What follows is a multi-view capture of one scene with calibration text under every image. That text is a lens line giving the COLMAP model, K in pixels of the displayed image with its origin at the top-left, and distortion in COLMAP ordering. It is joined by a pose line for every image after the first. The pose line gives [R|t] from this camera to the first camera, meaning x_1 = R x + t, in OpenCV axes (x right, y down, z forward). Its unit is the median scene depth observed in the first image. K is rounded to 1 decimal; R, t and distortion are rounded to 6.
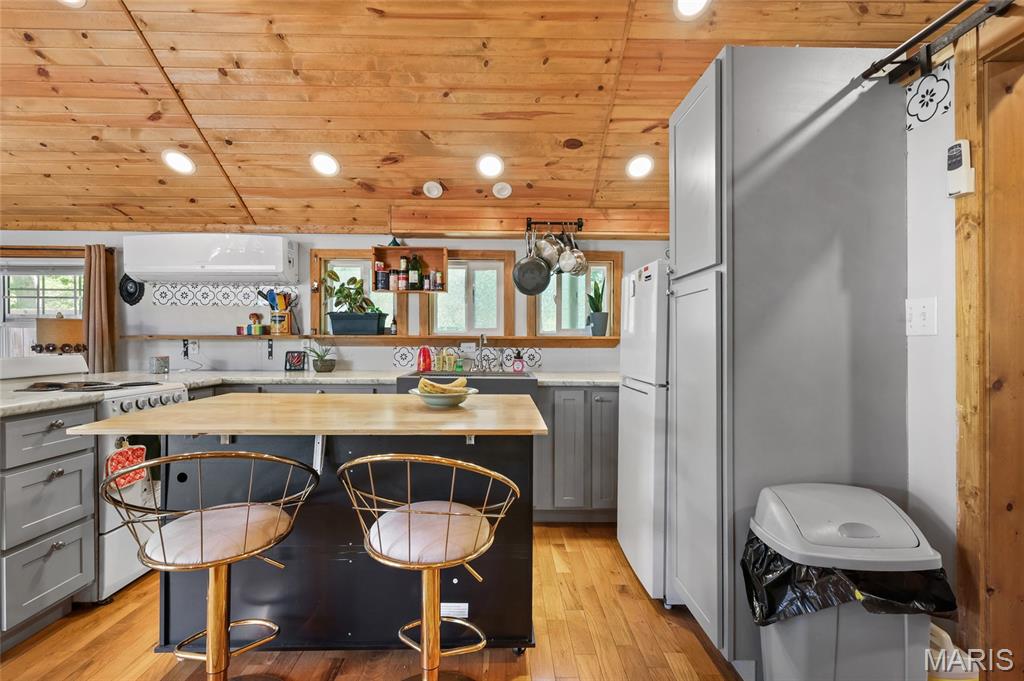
lens RADIAL K [[446.6, 0, 511.9], [0, 446.6, 339.4], [0, 0, 1]] dist [-0.000041, 0.000457]
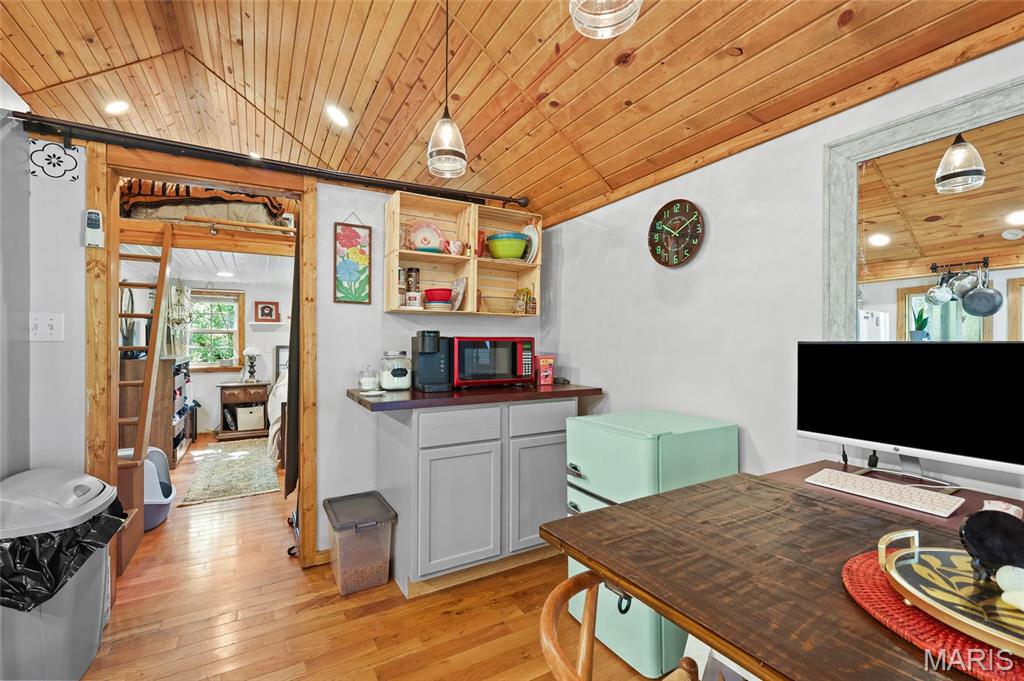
lens RADIAL K [[446.6, 0, 512.6], [0, 446.6, 341.3], [0, 0, 1]] dist [-0.000041, 0.000457]
pose [[-0.472429, 0.005263, 0.881353, -0.388516], [-0.001004, 0.999978, -0.006509, -0.001157], [-0.881368, -0.003960, -0.472413, 0.195649]]
